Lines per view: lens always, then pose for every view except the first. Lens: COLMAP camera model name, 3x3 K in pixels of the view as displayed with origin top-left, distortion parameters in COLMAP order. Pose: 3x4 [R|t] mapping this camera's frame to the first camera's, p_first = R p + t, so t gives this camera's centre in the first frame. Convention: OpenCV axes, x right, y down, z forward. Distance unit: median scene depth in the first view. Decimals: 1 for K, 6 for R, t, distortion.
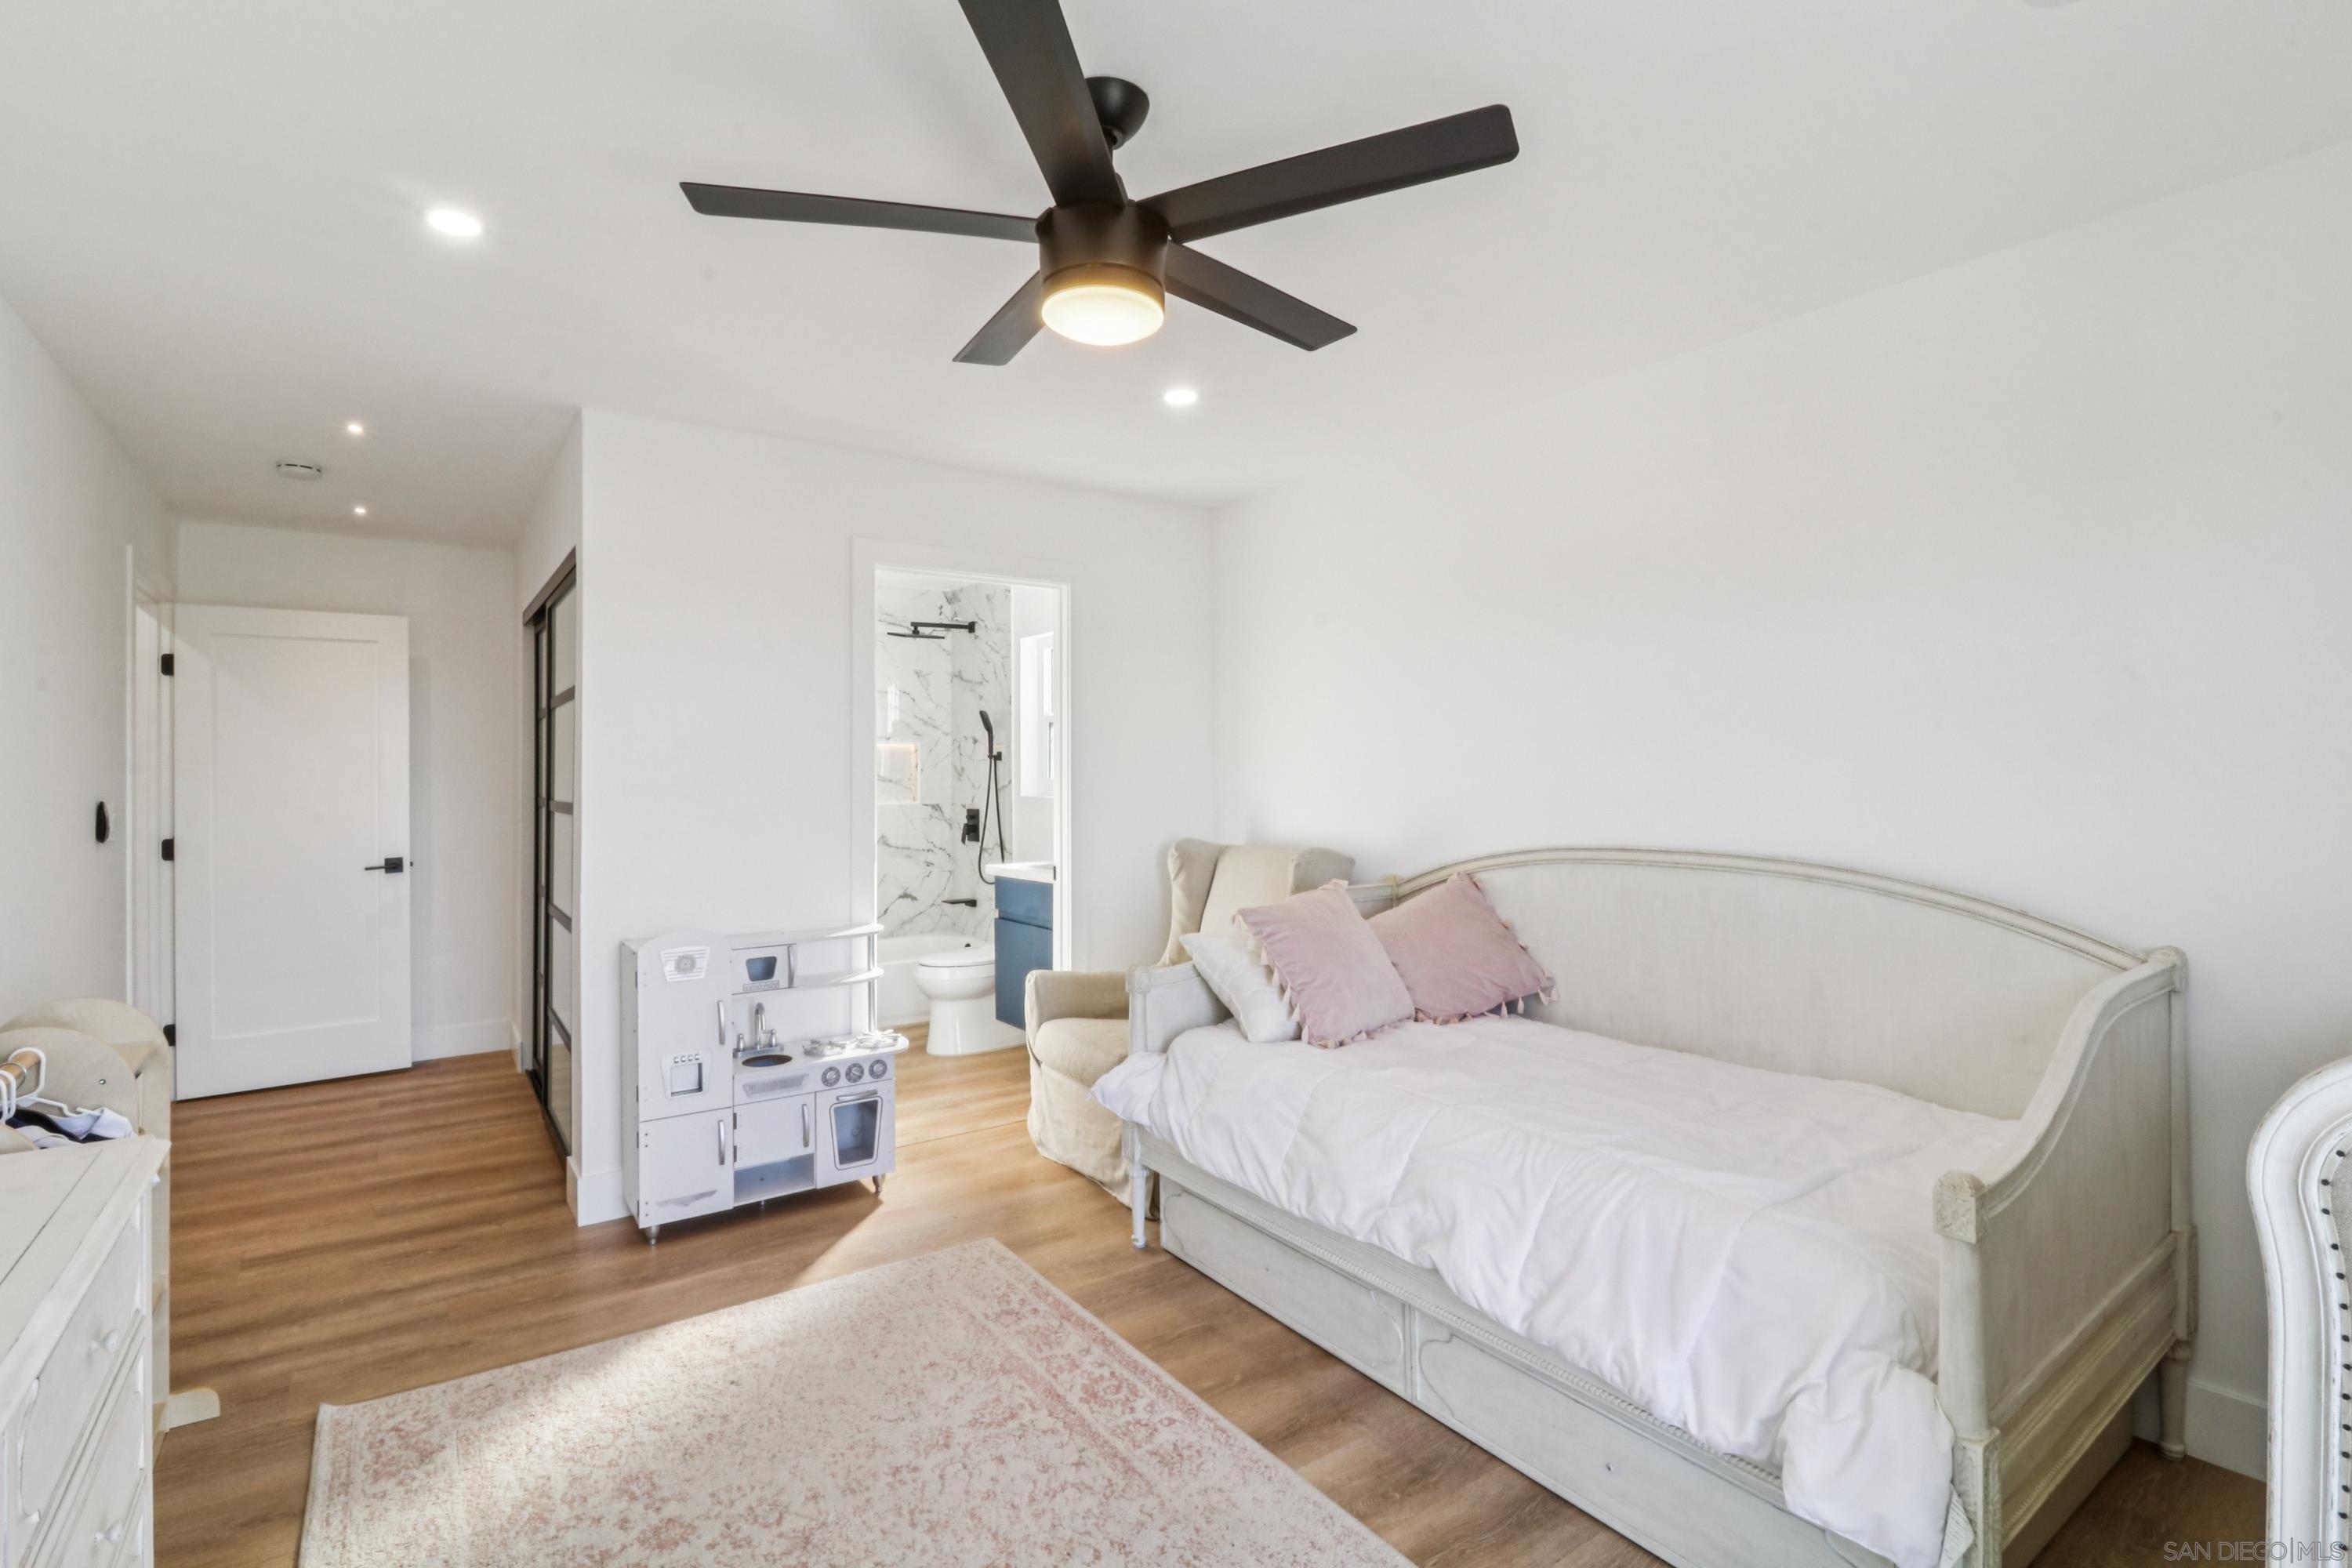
lens RADIAL K [[1112.7, 0, 1154.8], [0, 1112.7, 775.6], [0, 0, 1]] dist [0.000302, -0.003384]
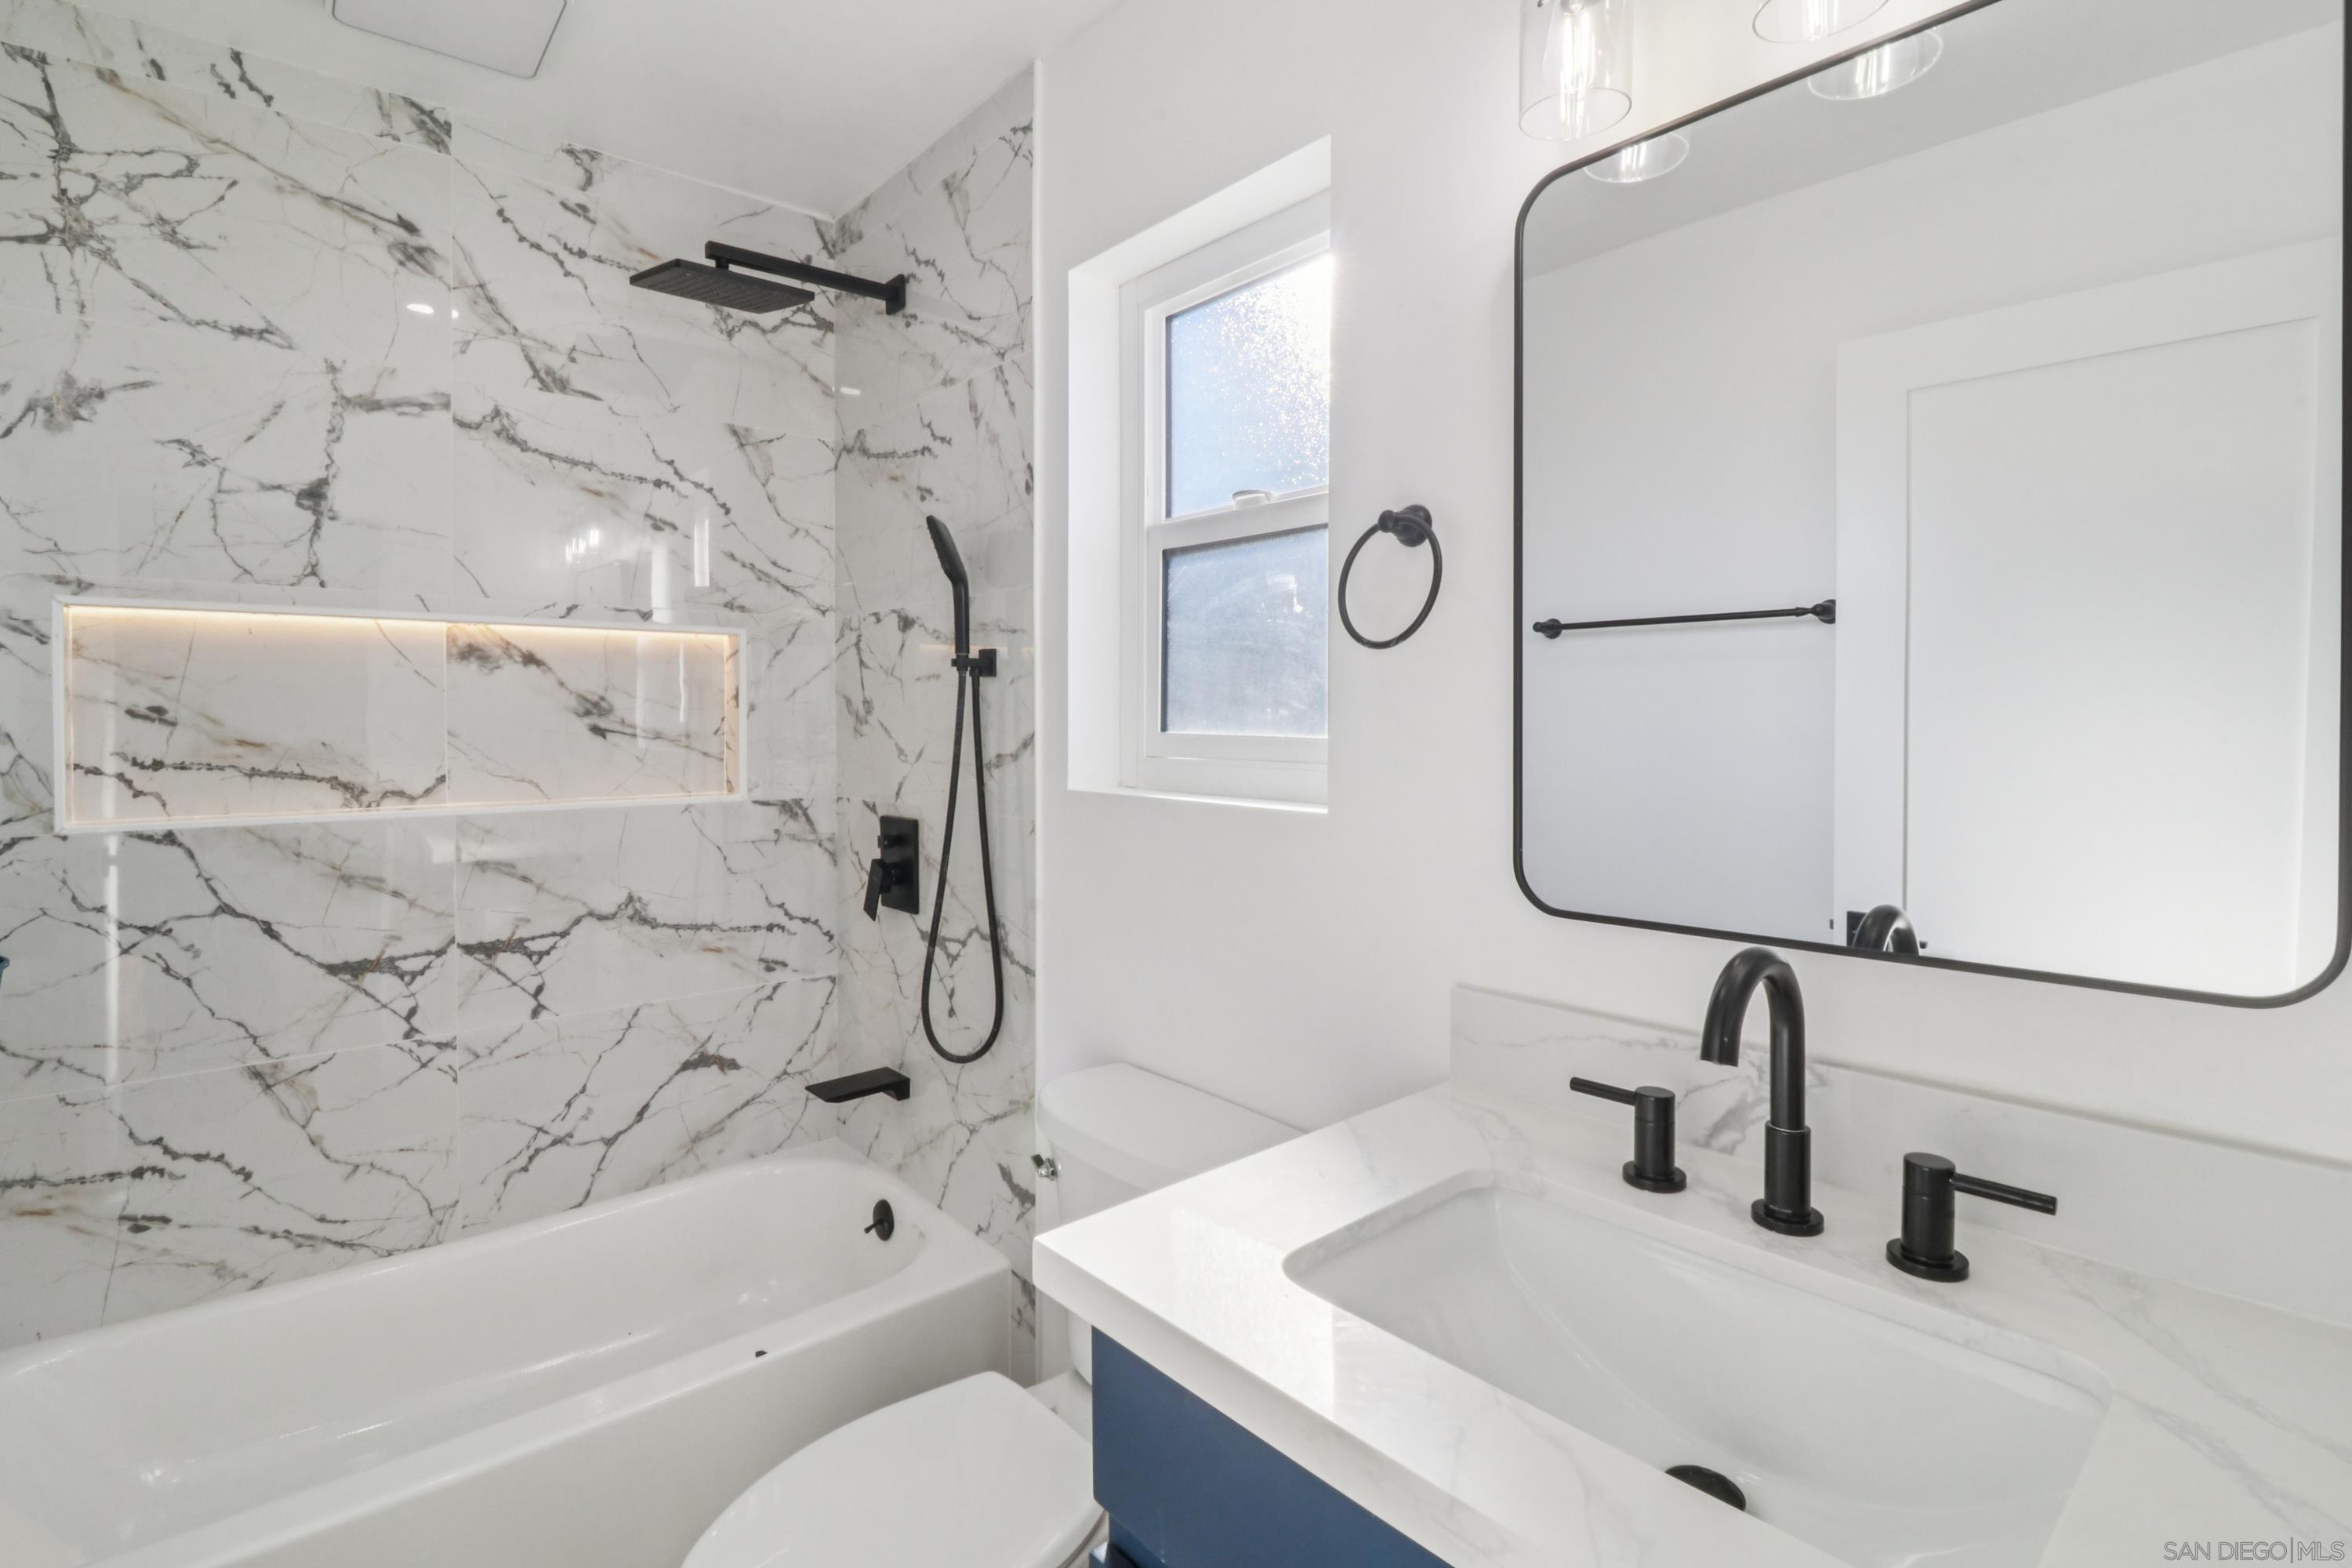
lens RADIAL K [[1112.7, 0, 1200.5], [0, 1112.7, 724.1], [0, 0, 1]] dist [0.000302, -0.003384]
pose [[0.991085, 0.000206, 0.133233, -0.116278], [-0.000922, 0.999985, 0.005312, -0.001209], [-0.133230, -0.005388, 0.991070, 0.640497]]
